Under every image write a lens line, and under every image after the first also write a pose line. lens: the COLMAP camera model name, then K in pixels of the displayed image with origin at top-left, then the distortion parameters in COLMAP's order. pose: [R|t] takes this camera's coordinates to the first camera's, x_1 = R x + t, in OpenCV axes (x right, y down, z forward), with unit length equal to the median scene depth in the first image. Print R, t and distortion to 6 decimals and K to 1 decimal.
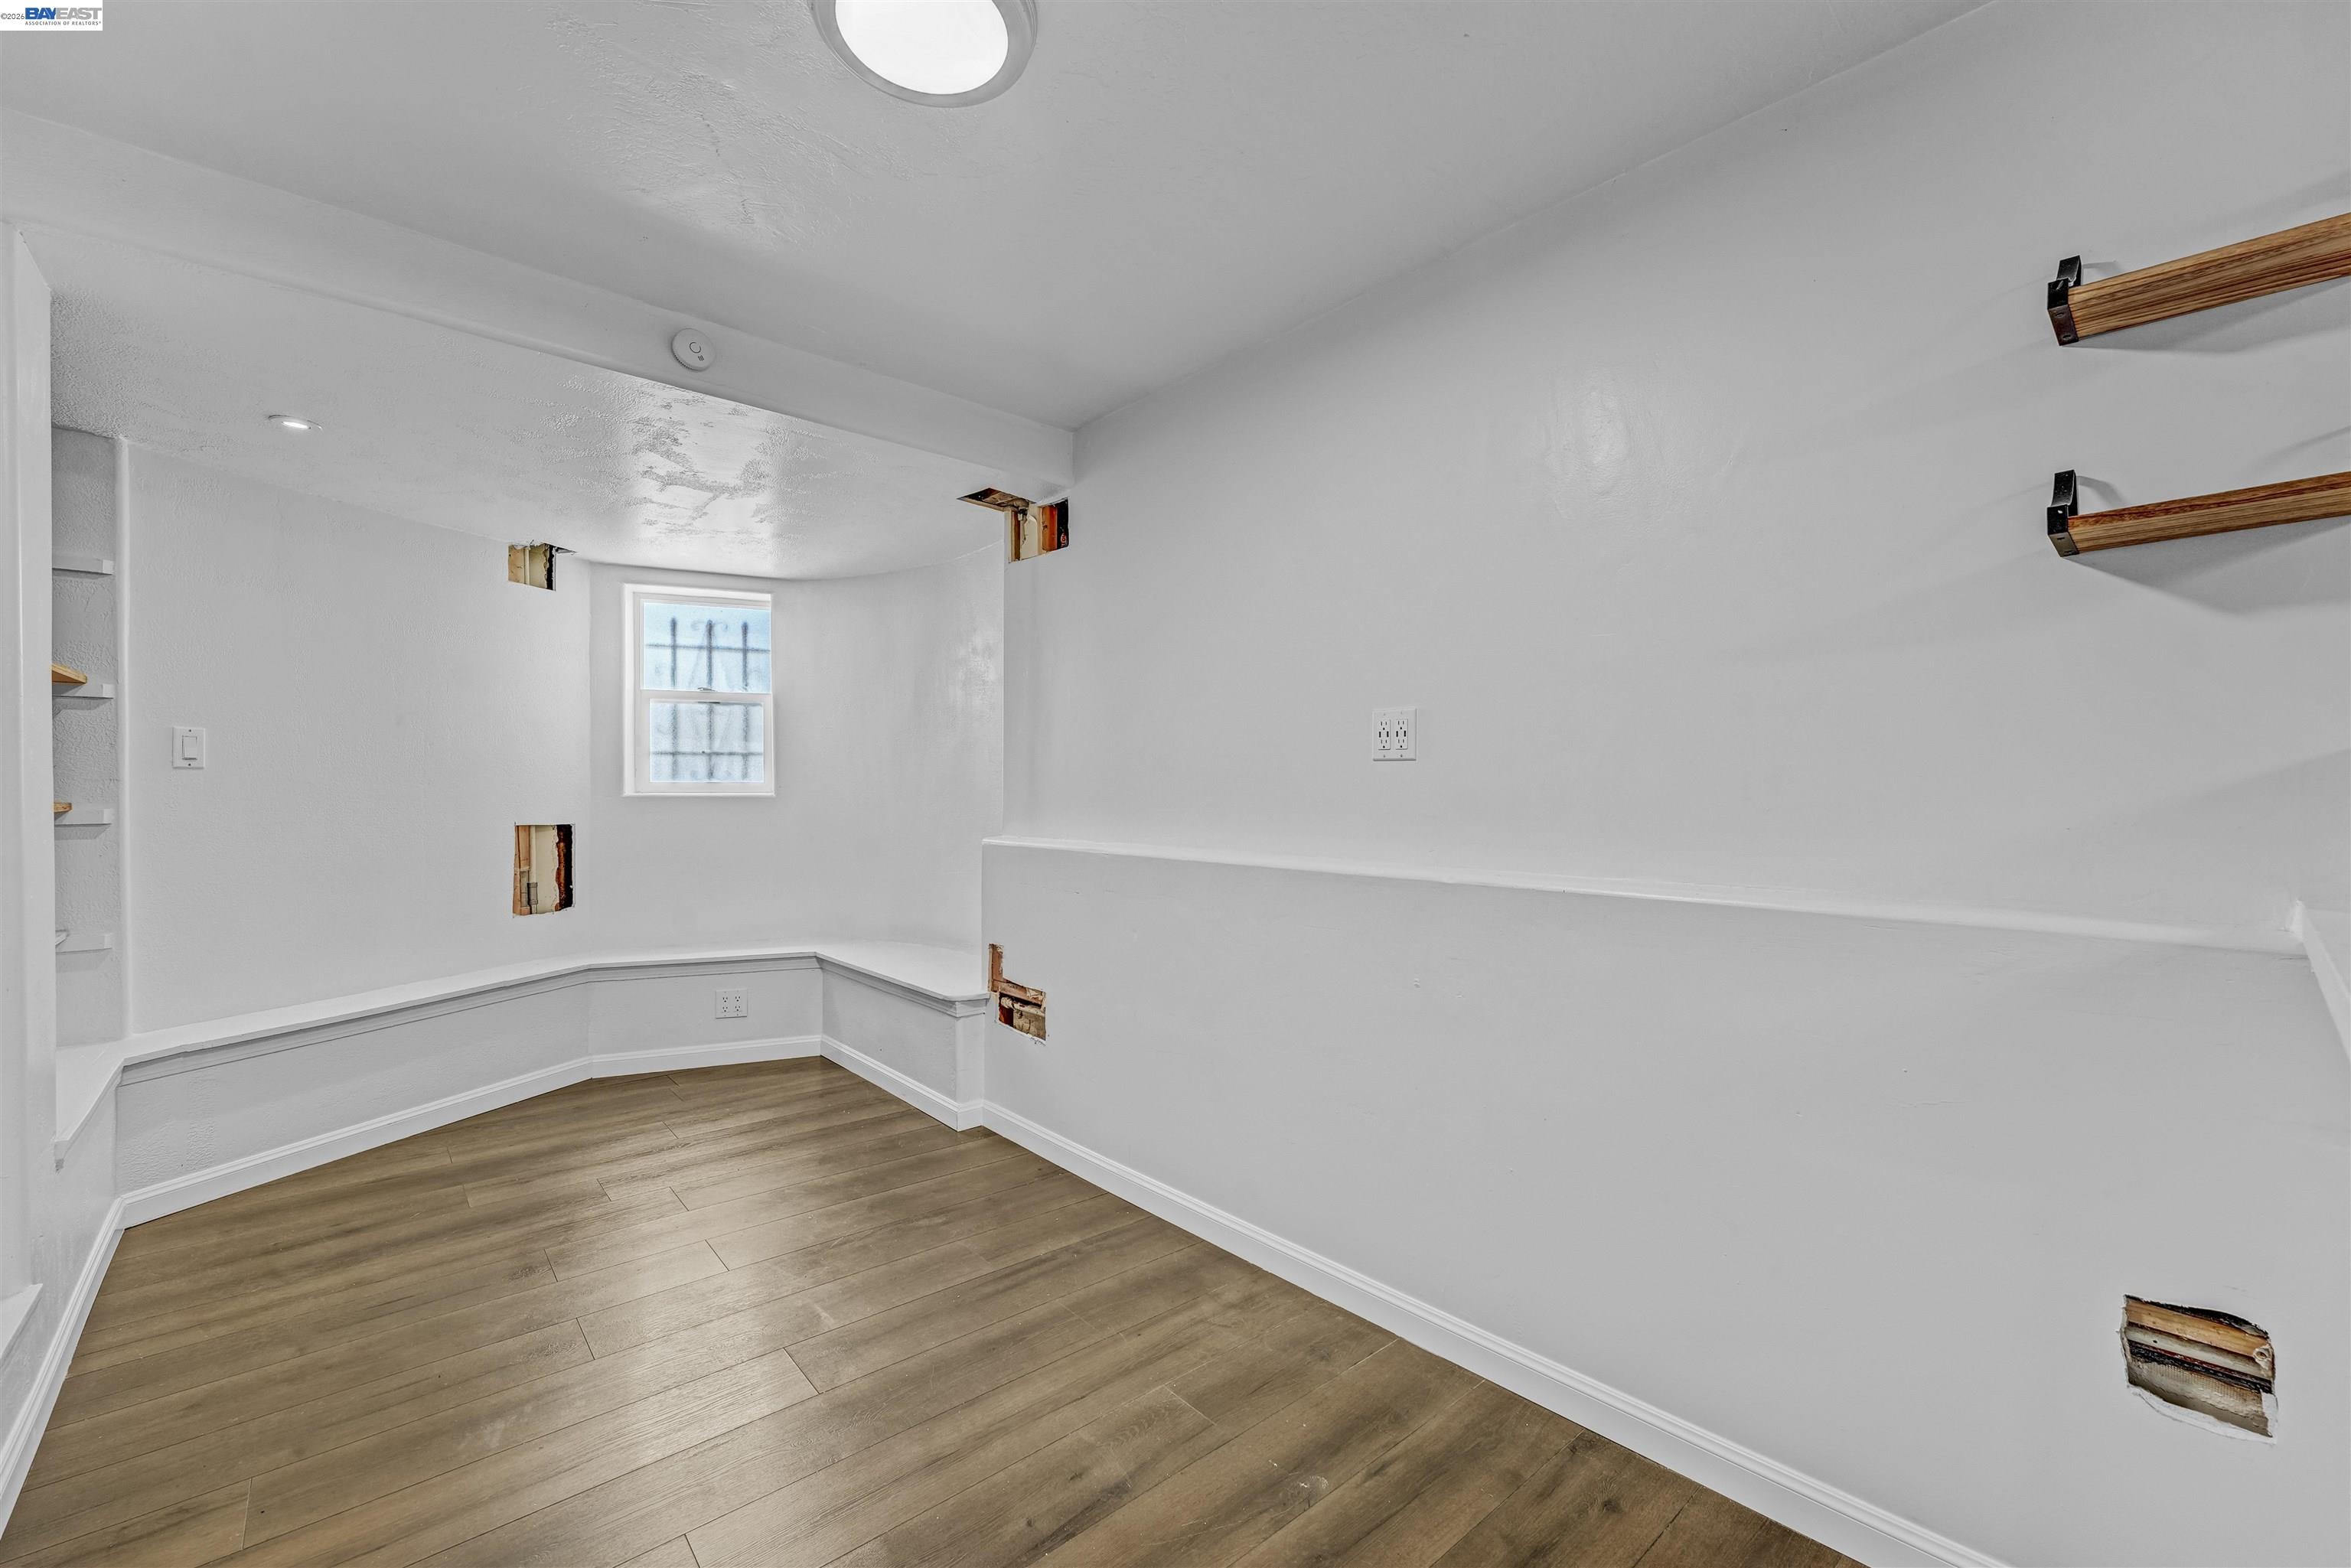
lens RADIAL K [[962.4, 0, 1171.1], [0, 962.4, 788.2], [0, 0, 1]] dist [0.003987, 0.000097]
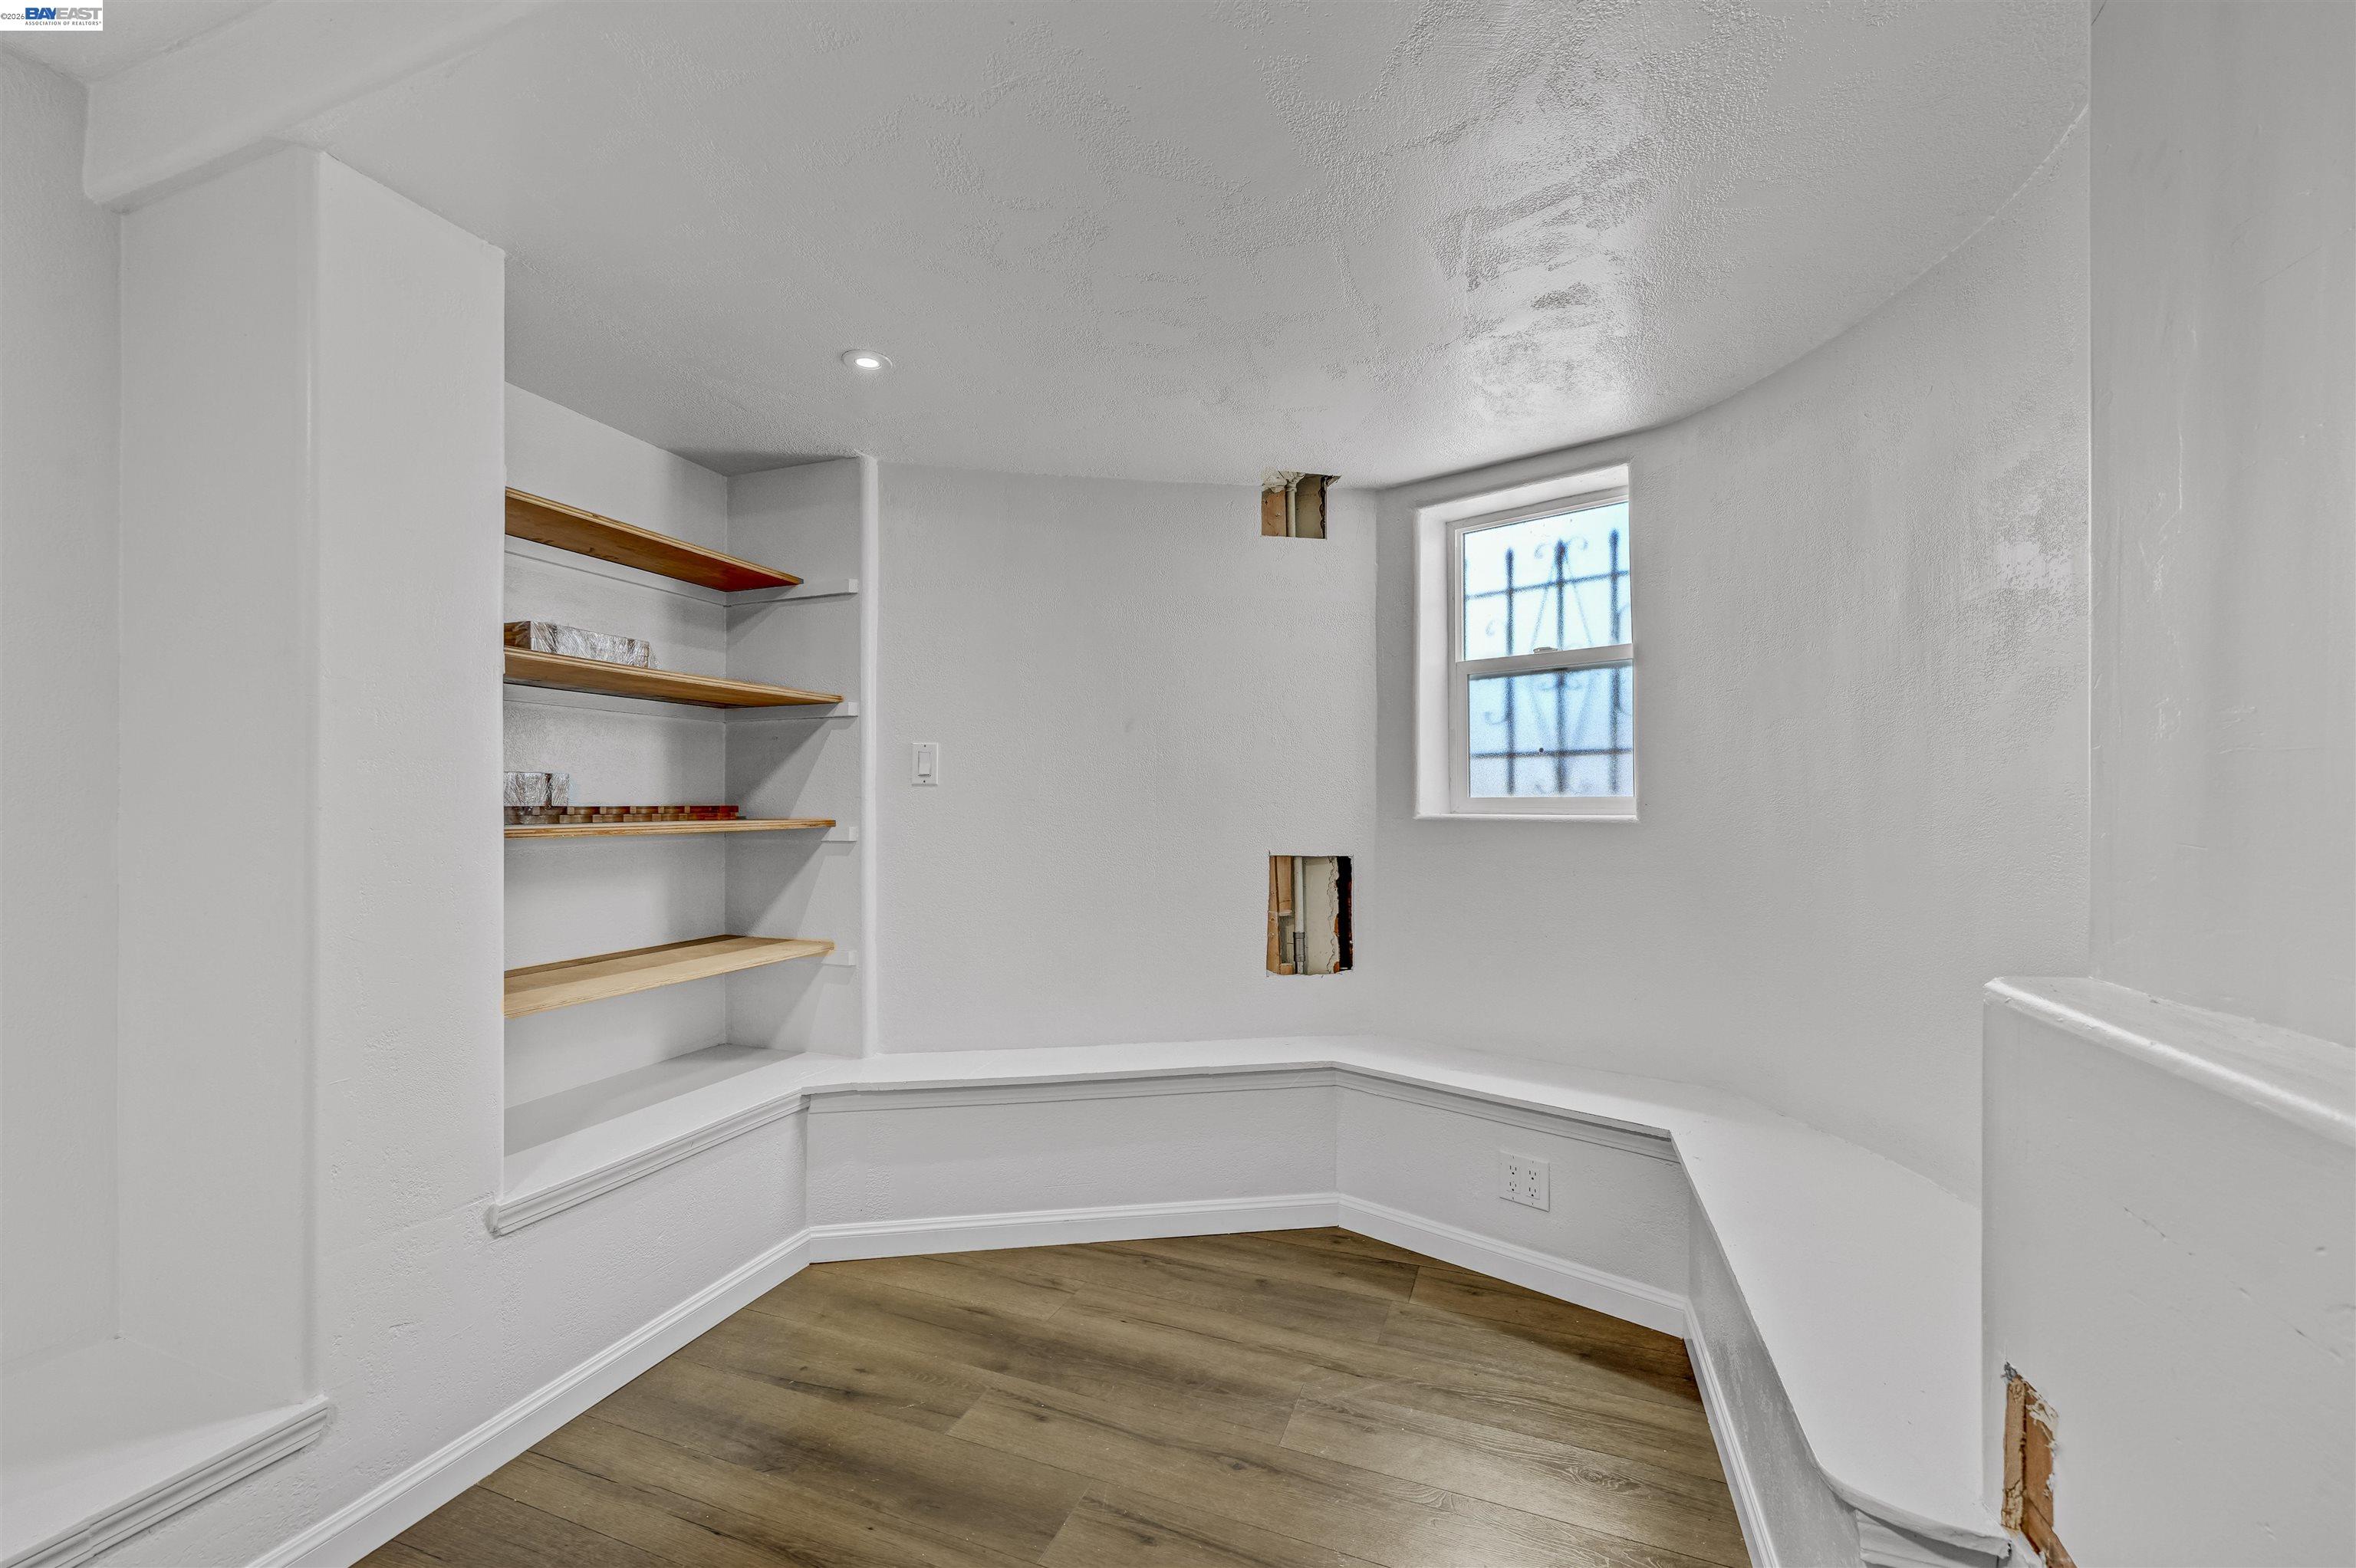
lens RADIAL K [[964.3, 0, 1152.5], [0, 964.3, 806.9], [0, 0, 1]] dist [0.003987, 0.000097]
pose [[0.453268, -0.000860, -0.891374, -0.043588], [-0.000072, 0.999999, -0.001002, 0.001178], [0.891374, 0.000518, 0.453267, 0.542514]]
